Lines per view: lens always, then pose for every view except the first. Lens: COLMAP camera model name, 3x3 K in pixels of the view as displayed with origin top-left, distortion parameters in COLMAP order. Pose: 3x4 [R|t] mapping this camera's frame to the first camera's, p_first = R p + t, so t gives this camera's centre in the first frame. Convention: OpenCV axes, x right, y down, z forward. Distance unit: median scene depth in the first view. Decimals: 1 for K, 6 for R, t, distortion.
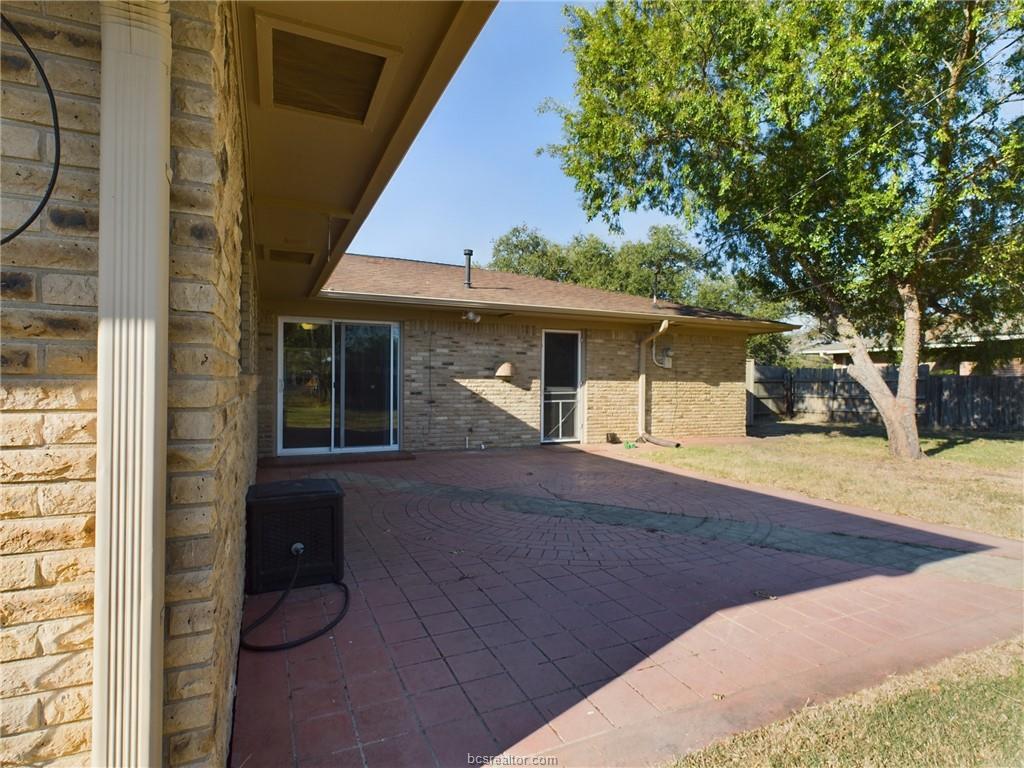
lens RADIAL K [[538.2, 0, 512.0], [0, 538.2, 384.0], [0, 0, 1]] dist [-0.000051, 0.000126]
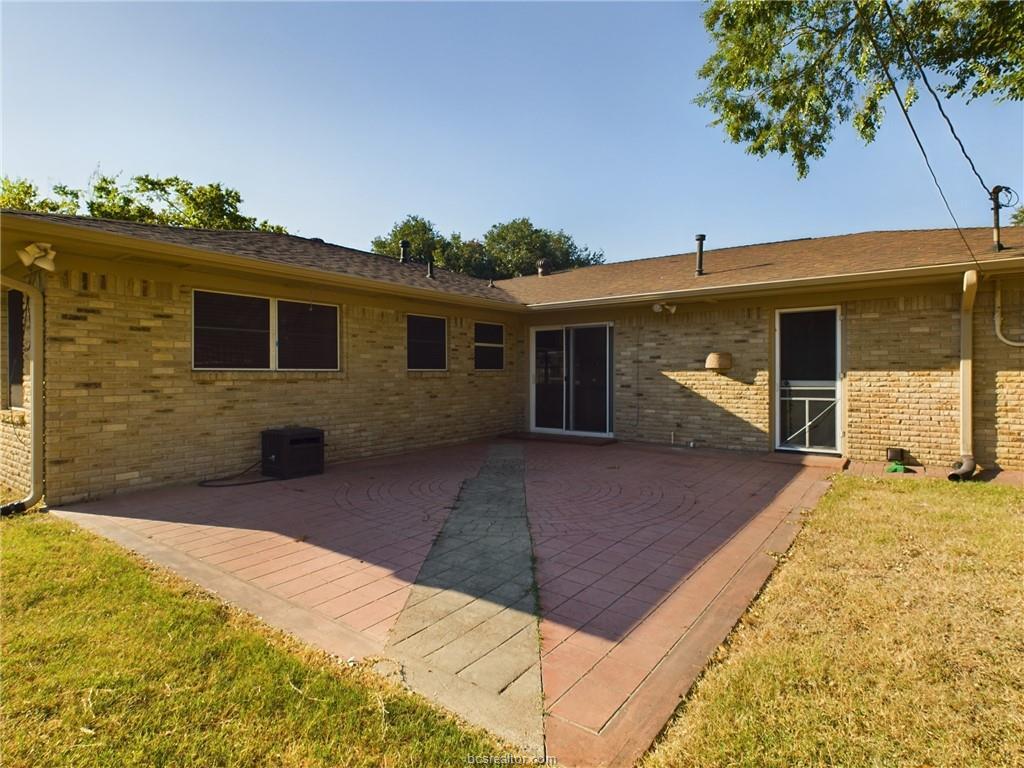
lens RADIAL K [[538.2, 0, 512.0], [0, 538.2, 384.0], [0, 0, 1]] dist [-0.000051, 0.000126]
pose [[0.486198, 0.005619, -0.873831, 0.610566], [0.001378, 0.999973, 0.007197, 0.004493], [0.873848, -0.004703, 0.486177, 0.271124]]
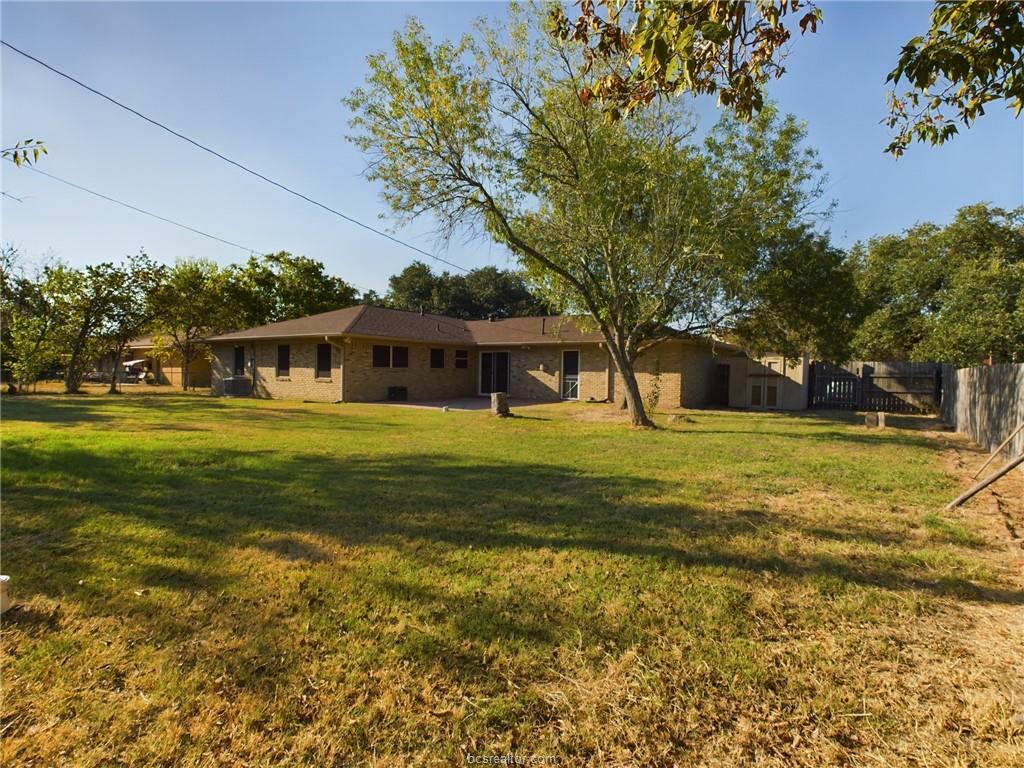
lens RADIAL K [[538.2, 0, 512.0], [0, 538.2, 384.0], [0, 0, 1]] dist [-0.000051, 0.000126]
pose [[0.510854, 0.021451, -0.859400, 2.061267], [-0.017570, 0.999740, 0.014509, 0.016505], [0.859488, 0.007688, 0.511098, -0.388162]]
